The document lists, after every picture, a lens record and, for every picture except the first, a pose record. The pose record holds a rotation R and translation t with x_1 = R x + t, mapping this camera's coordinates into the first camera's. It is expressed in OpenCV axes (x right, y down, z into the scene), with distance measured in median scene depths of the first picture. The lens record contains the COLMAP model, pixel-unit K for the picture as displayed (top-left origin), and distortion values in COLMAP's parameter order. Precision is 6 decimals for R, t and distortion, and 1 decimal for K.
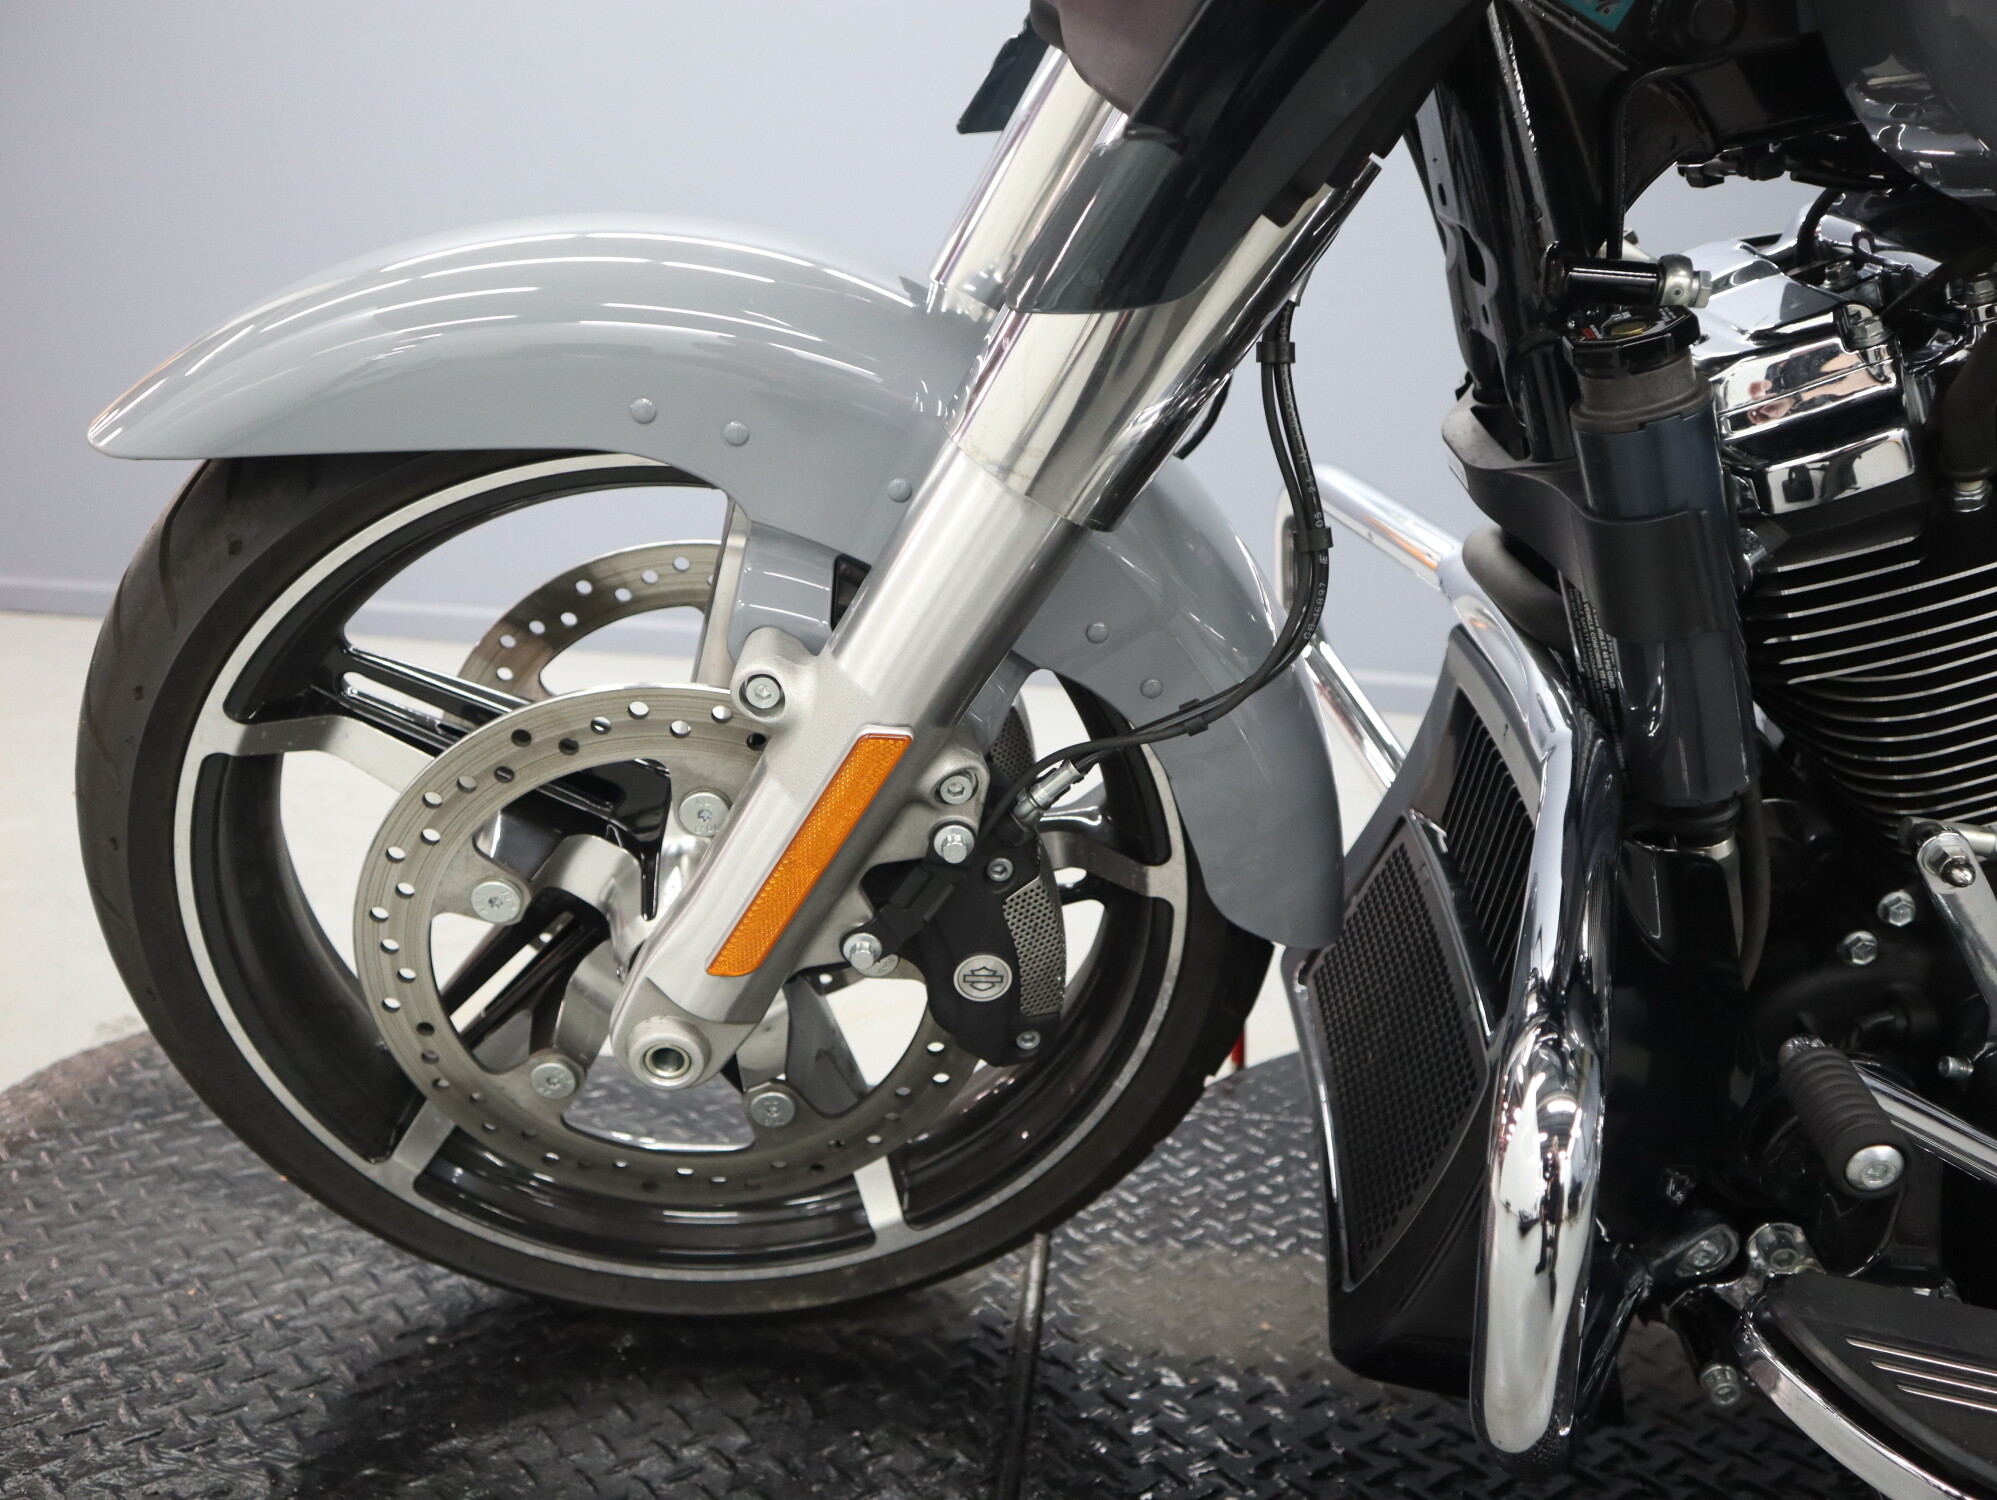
lens RADIAL K [[1551.8, 0, 989.6], [0, 1551.8, 756.8], [0, 0, 1]] dist [-0.119713, 0.075562]
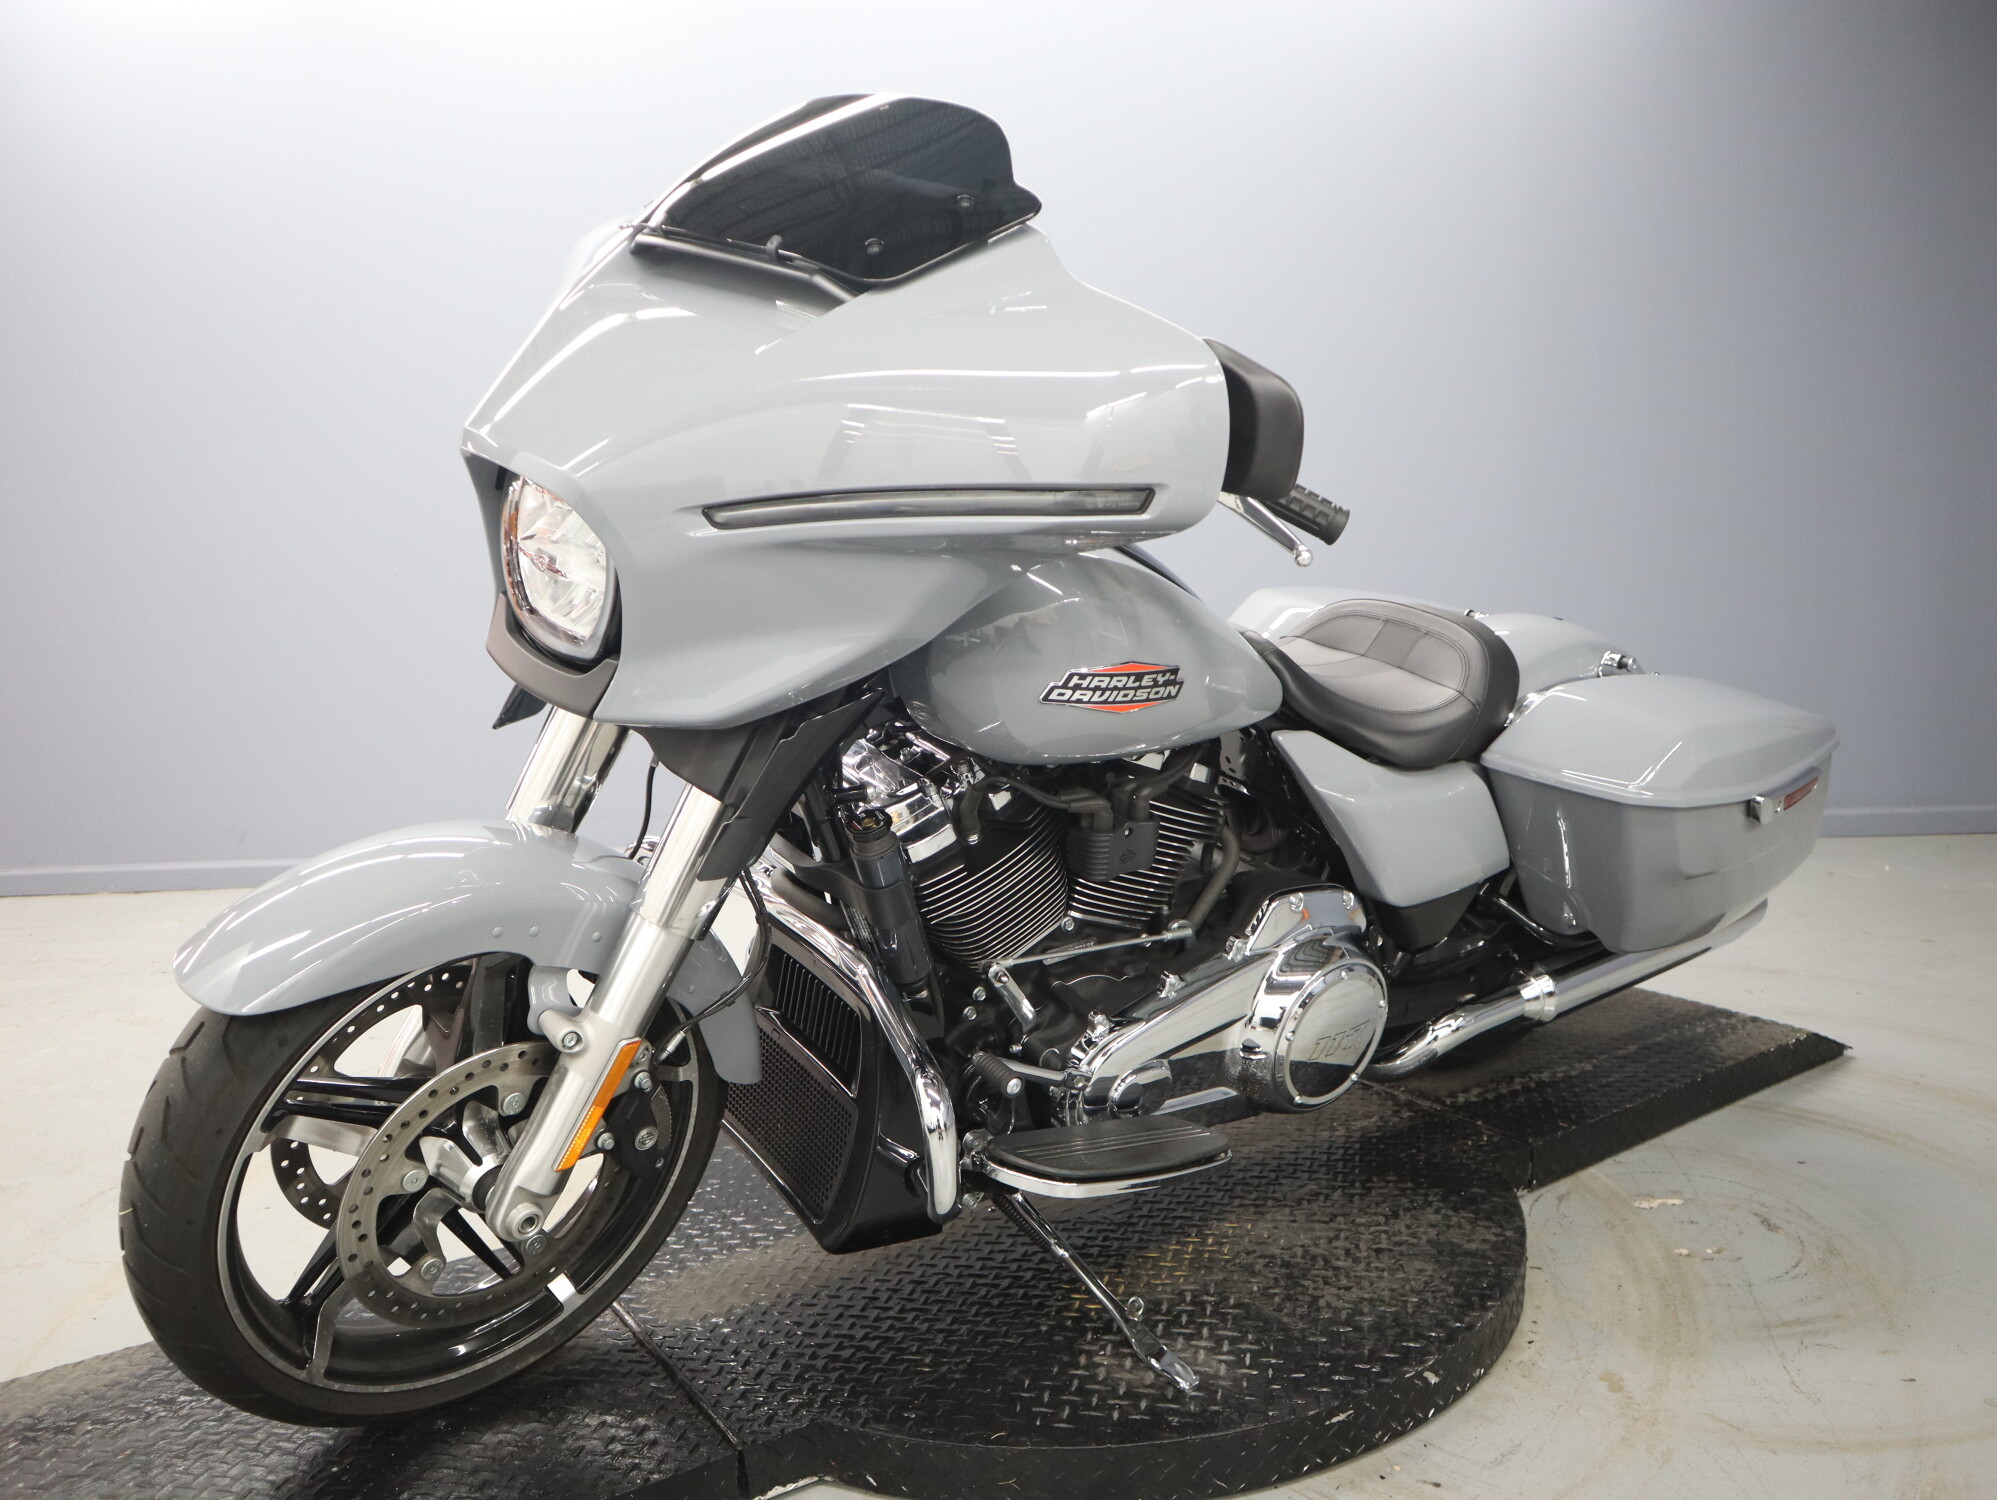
lens RADIAL K [[1551.8, 0, 977.7], [0, 1551.8, 739.4], [0, 0, 1]] dist [-0.119713, 0.075562]
pose [[0.773519, -0.173301, 0.609619, -0.793693], [0.231026, 0.972806, -0.016592, -0.239128], [-0.590166, 0.153672, 0.792521, -0.980904]]
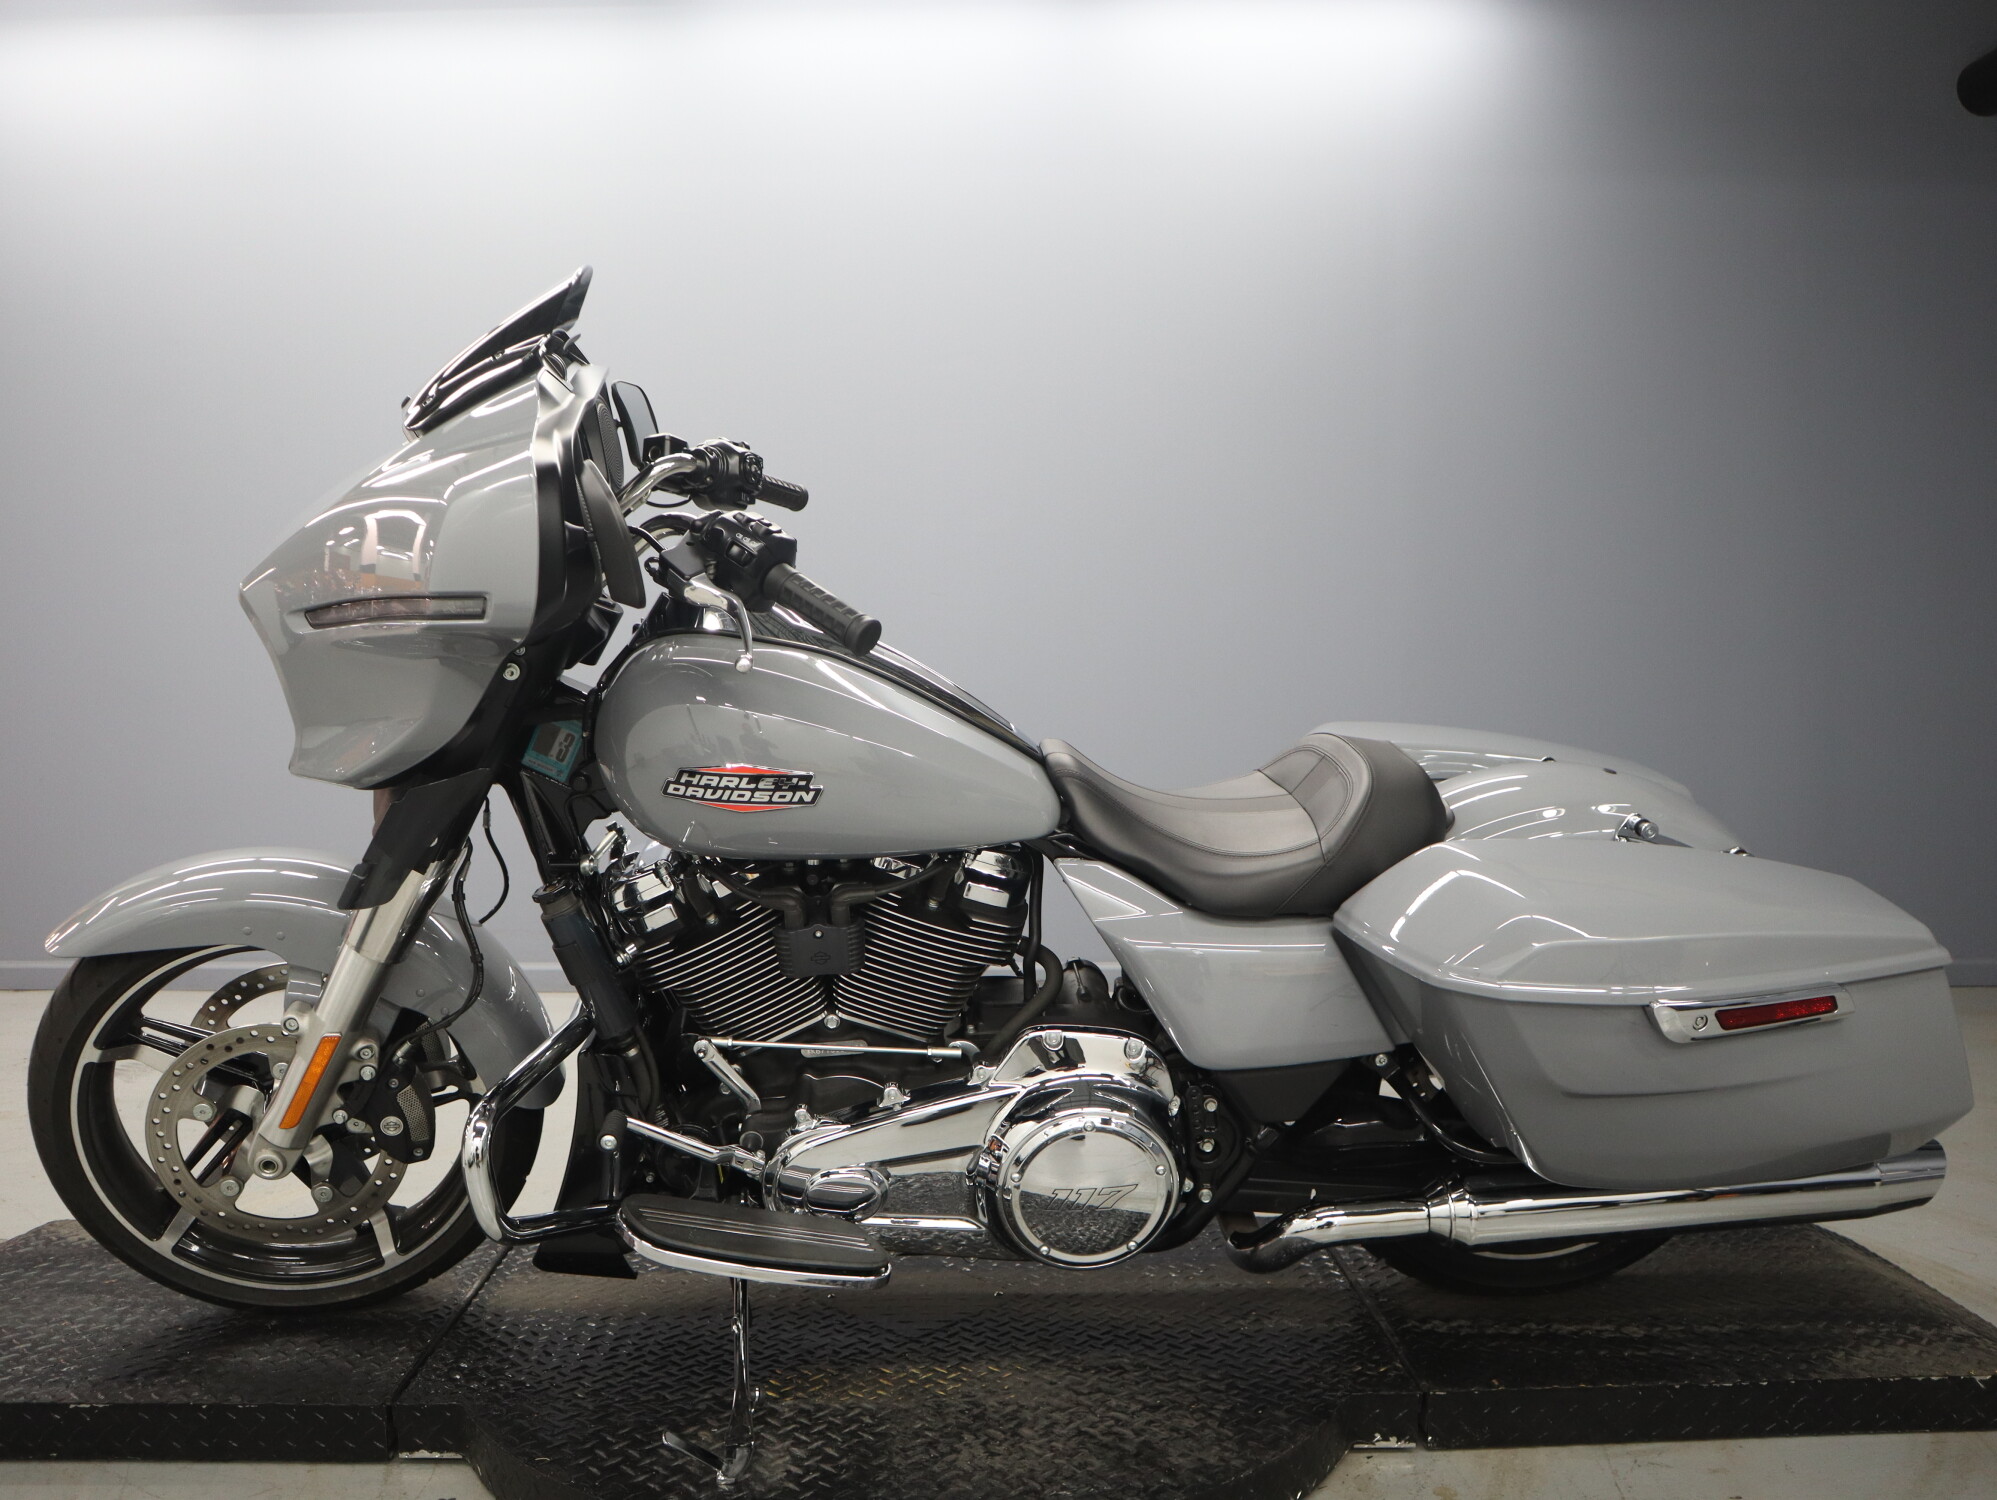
lens RADIAL K [[1551.8, 0, 984.0], [0, 1551.8, 743.8], [0, 0, 1]] dist [-0.119713, 0.075562]
pose [[0.990105, -0.067908, 0.122806, 0.668631], [0.090101, 0.978539, -0.185320, 0.070337], [-0.107586, 0.194551, 0.974974, -1.627668]]
